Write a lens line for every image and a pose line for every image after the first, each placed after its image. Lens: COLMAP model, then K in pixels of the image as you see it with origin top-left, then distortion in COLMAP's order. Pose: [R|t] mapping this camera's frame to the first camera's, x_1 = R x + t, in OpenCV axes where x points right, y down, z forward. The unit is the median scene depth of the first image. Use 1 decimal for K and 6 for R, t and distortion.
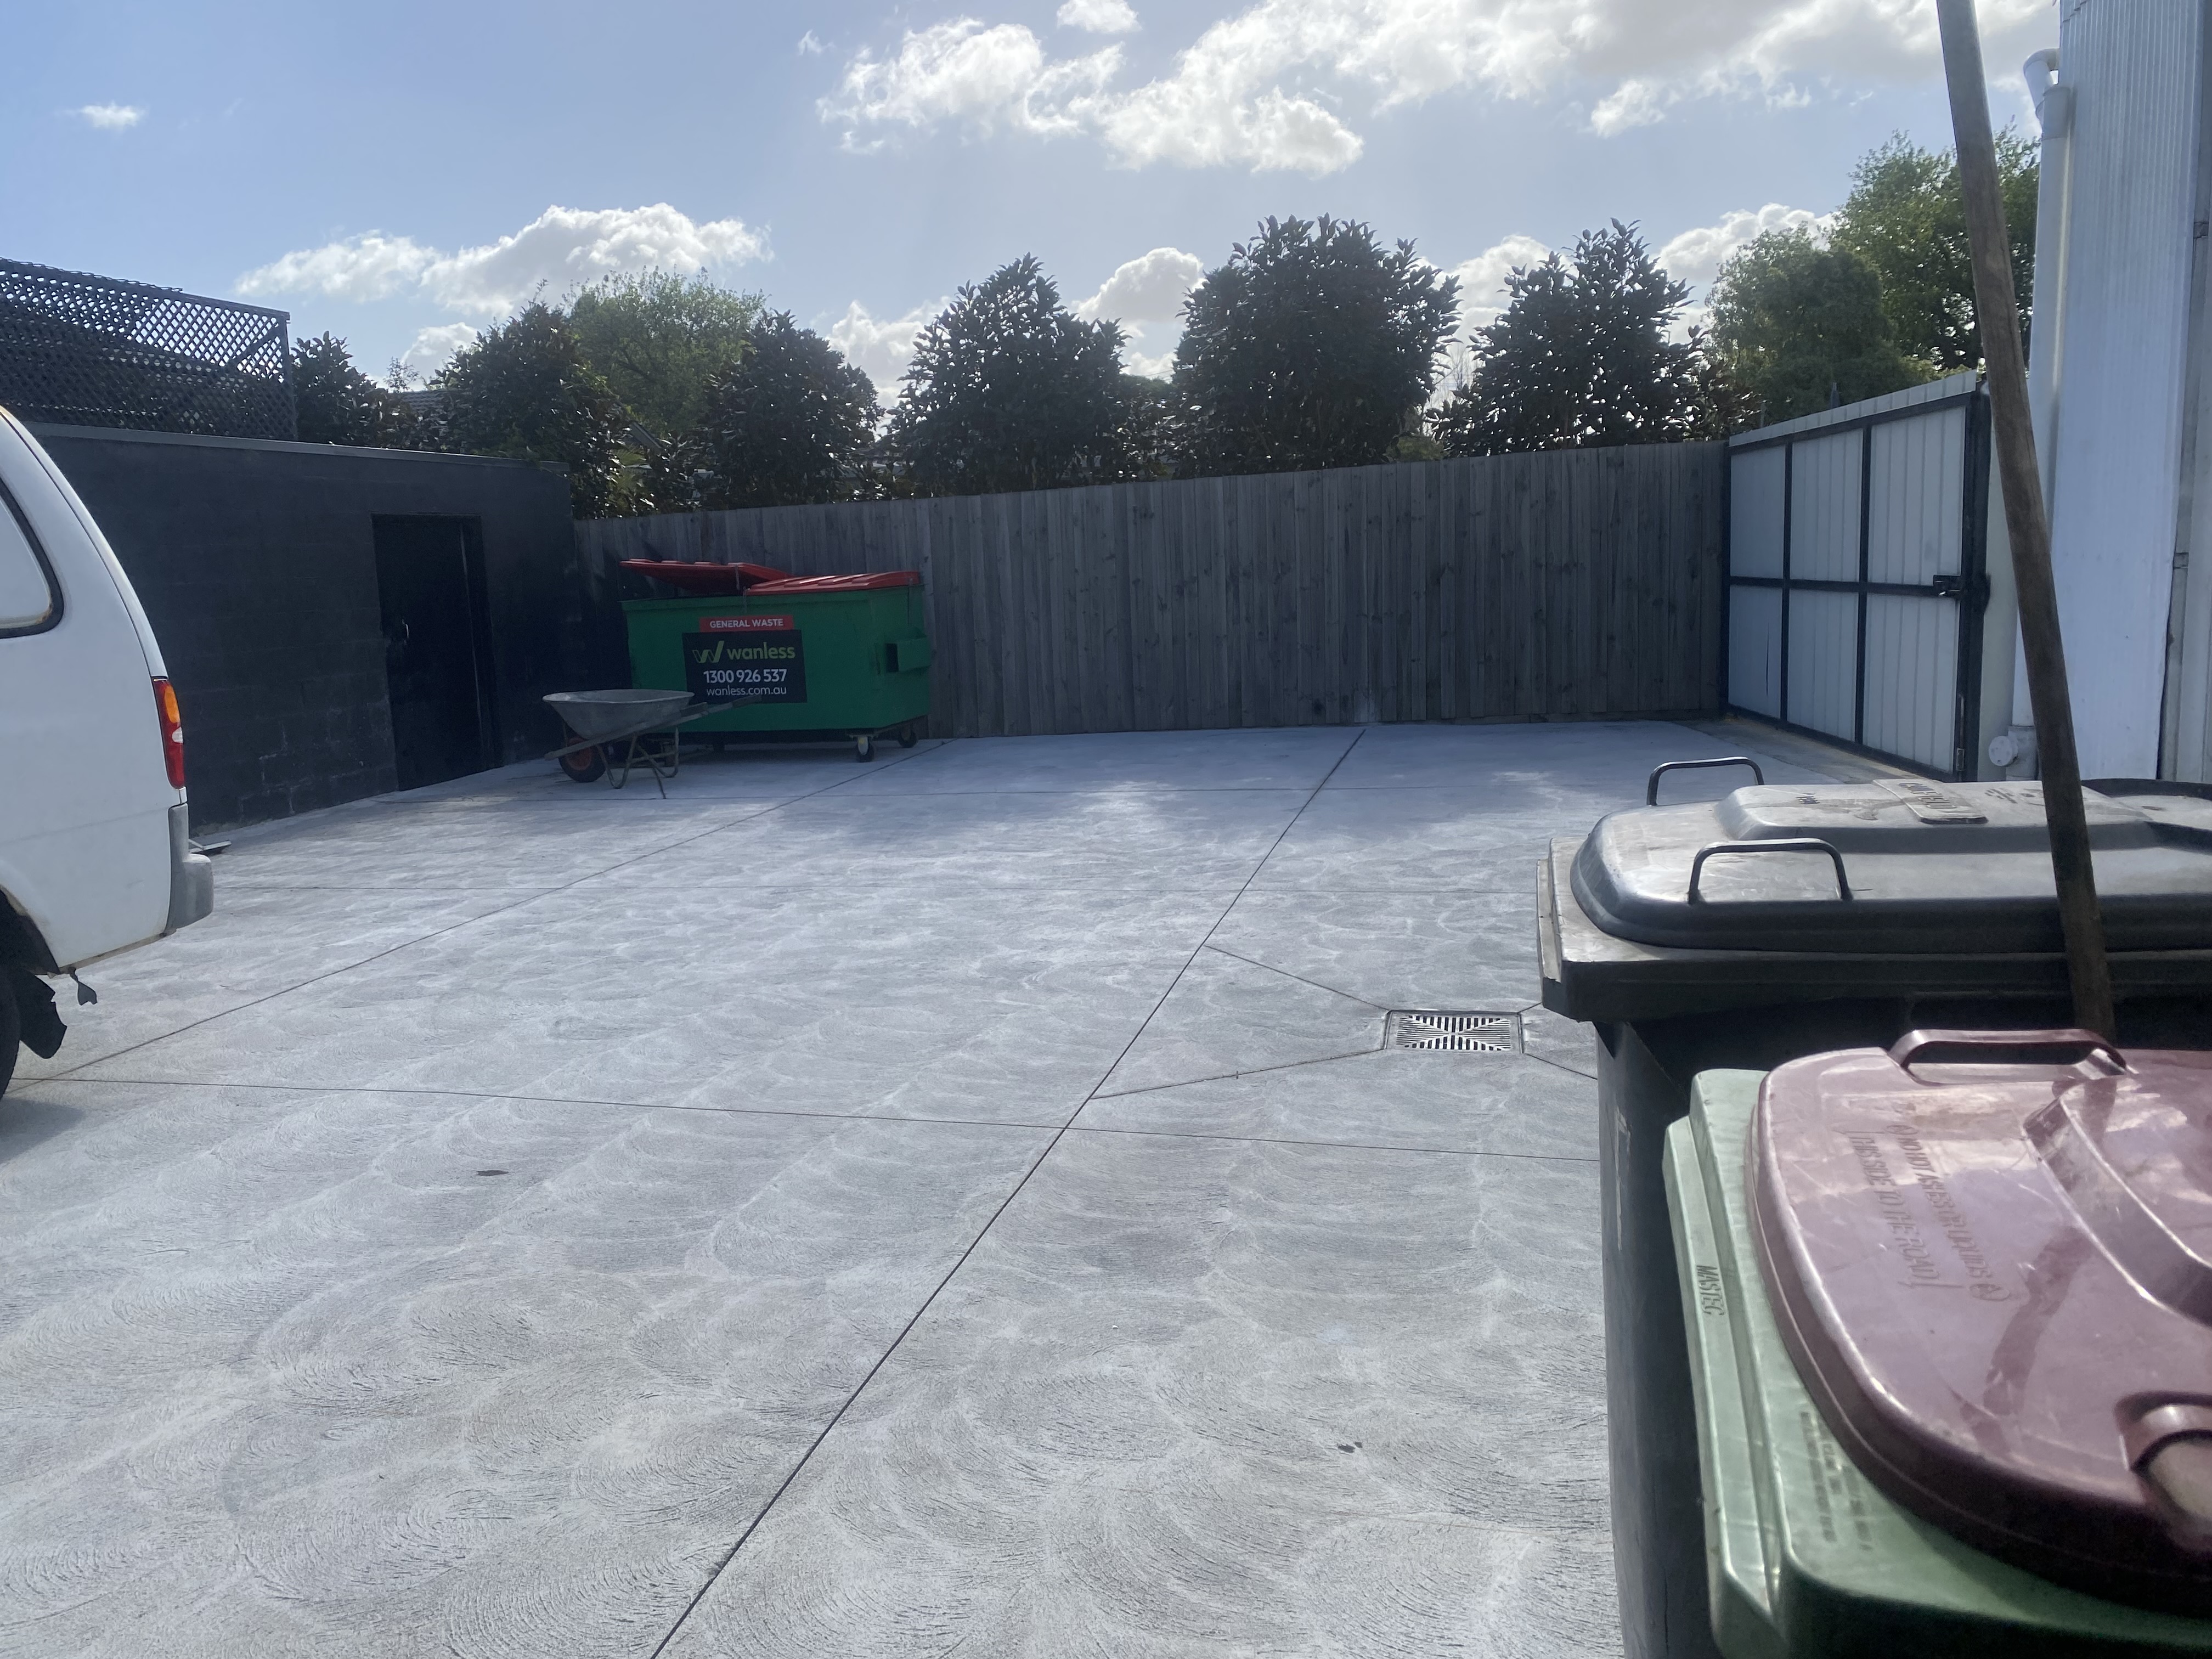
lens RADIAL K [[1672.0, 0, 1108.9], [0, 1672.0, 836.0], [0, 0, 1]] dist [0.045342, -0.042480]
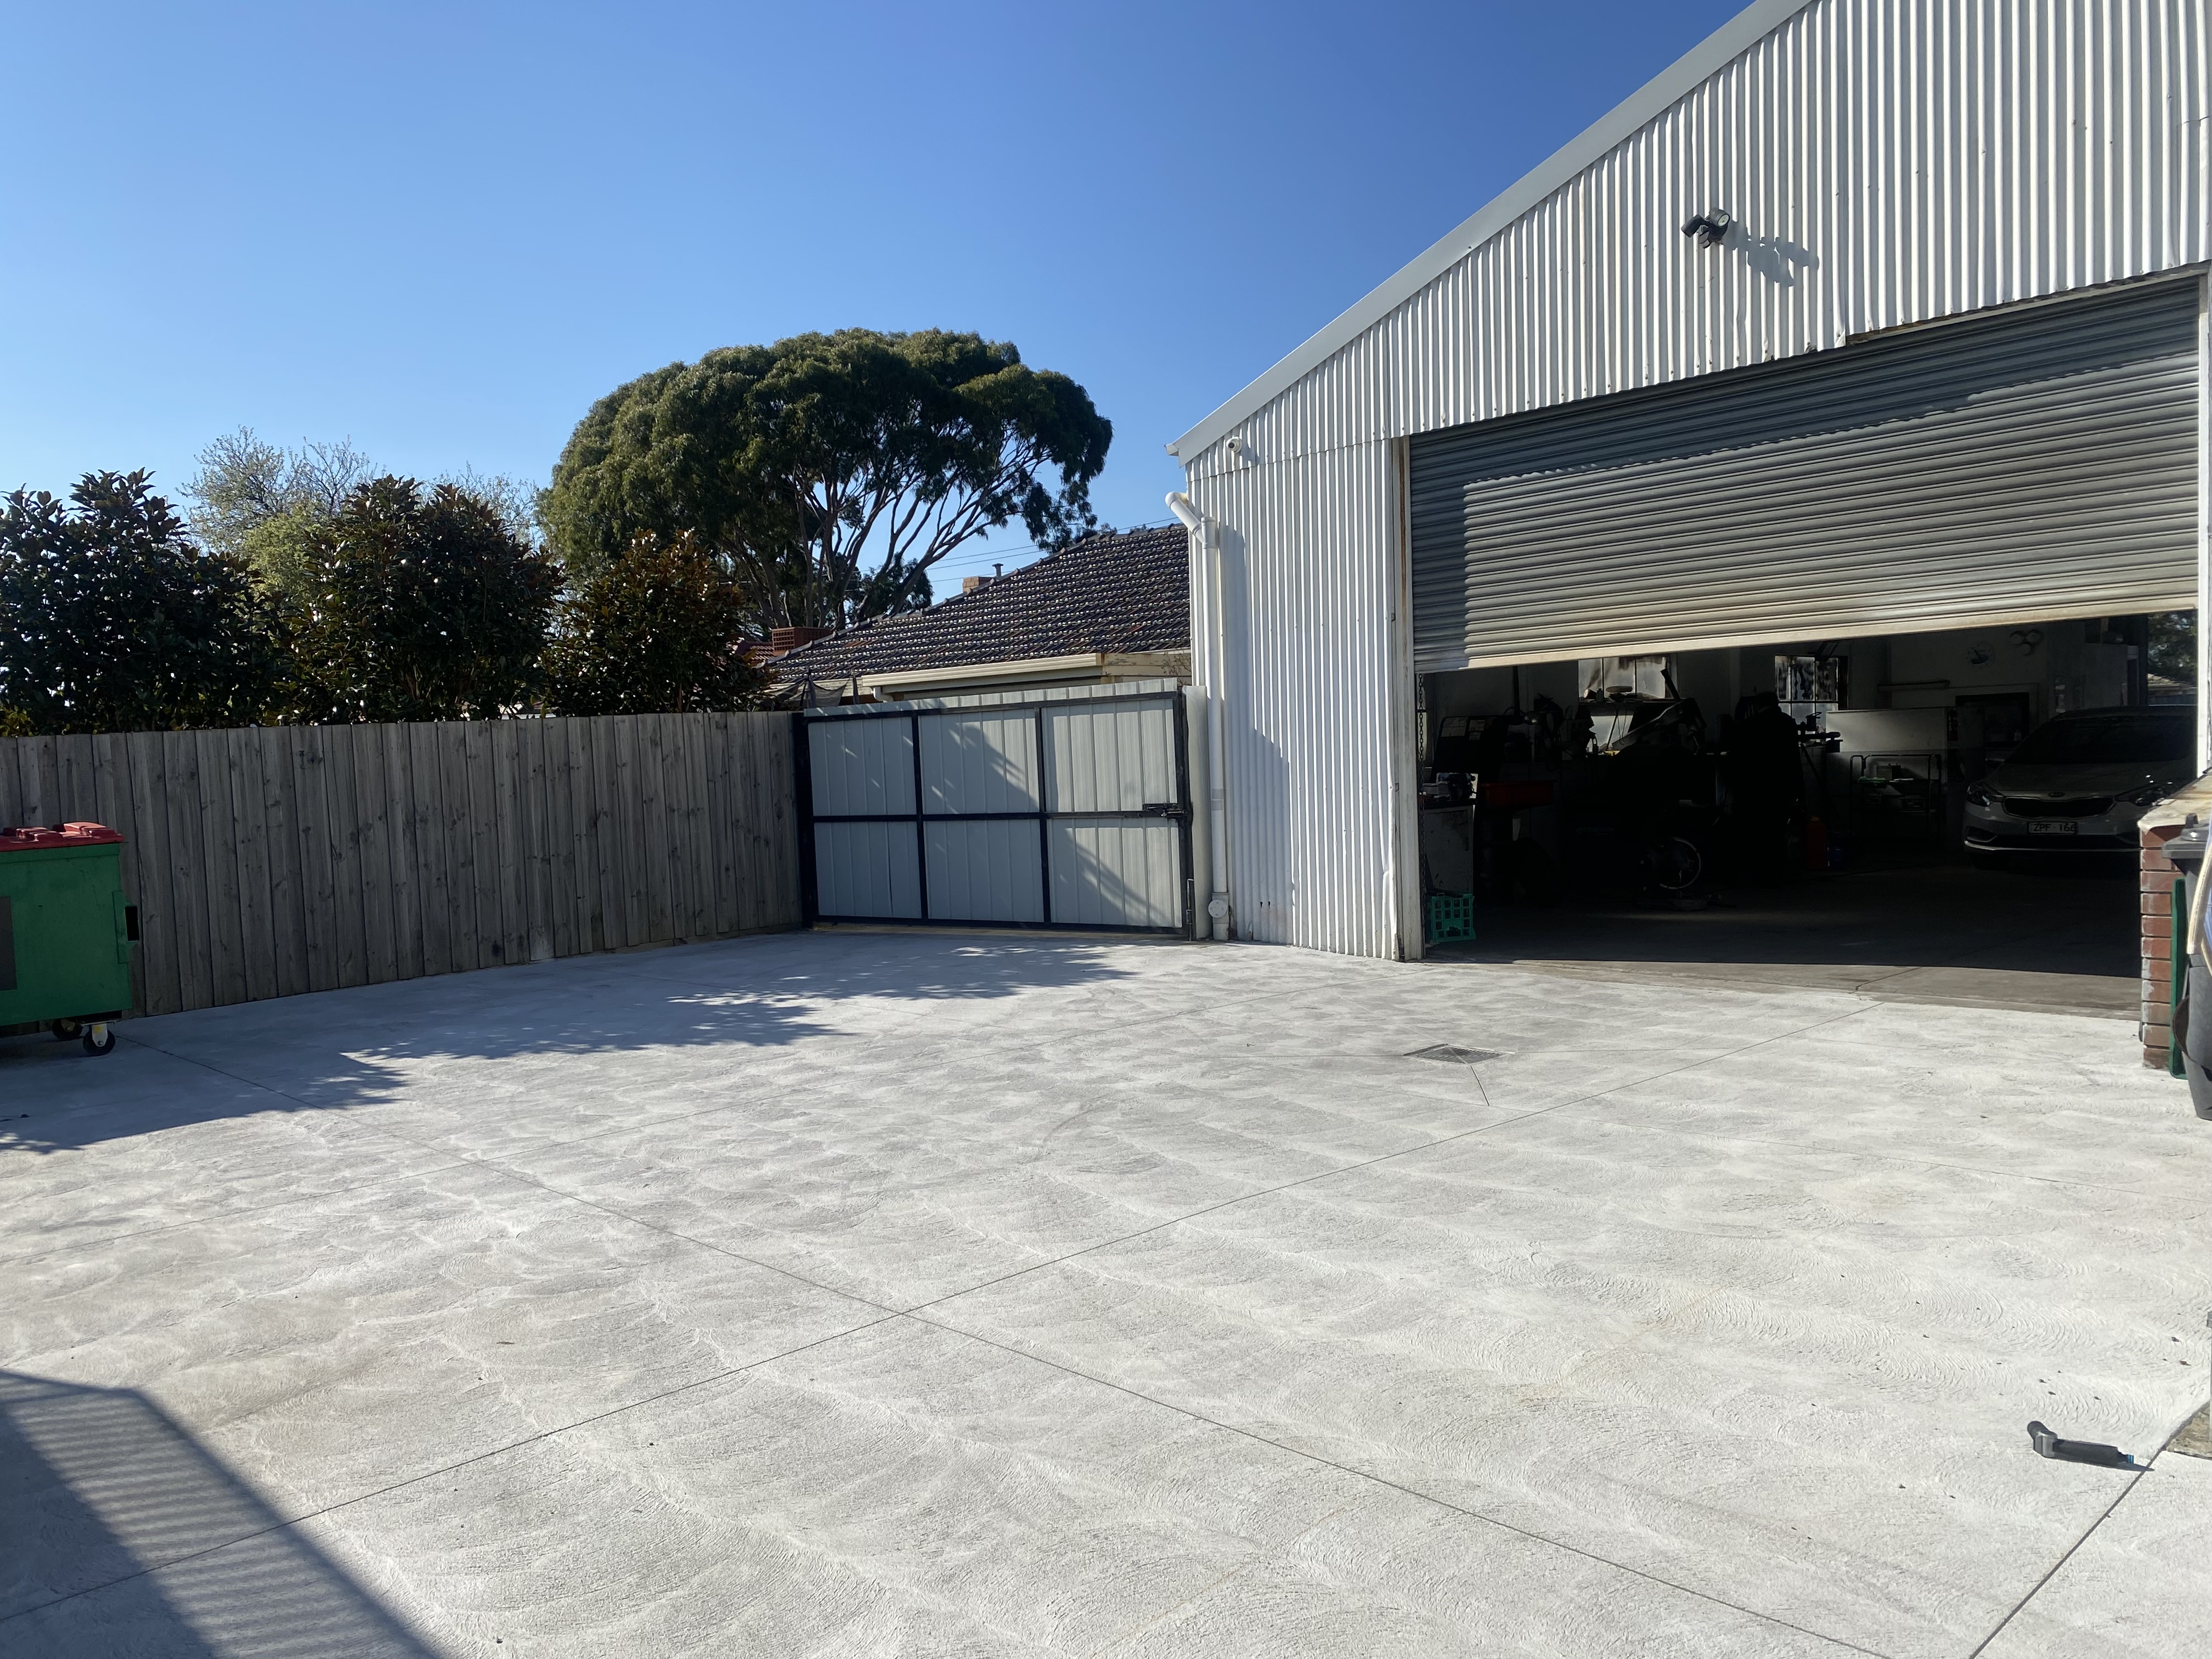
lens RADIAL K [[1672.0, 0, 1098.4], [0, 1672.0, 822.6], [0, 0, 1]] dist [0.045342, -0.042480]
pose [[0.540152, -0.013996, 0.841451, -0.542933], [0.154779, 0.984458, -0.082982, -0.011455], [-0.827212, 0.175062, 0.533923, 0.144016]]
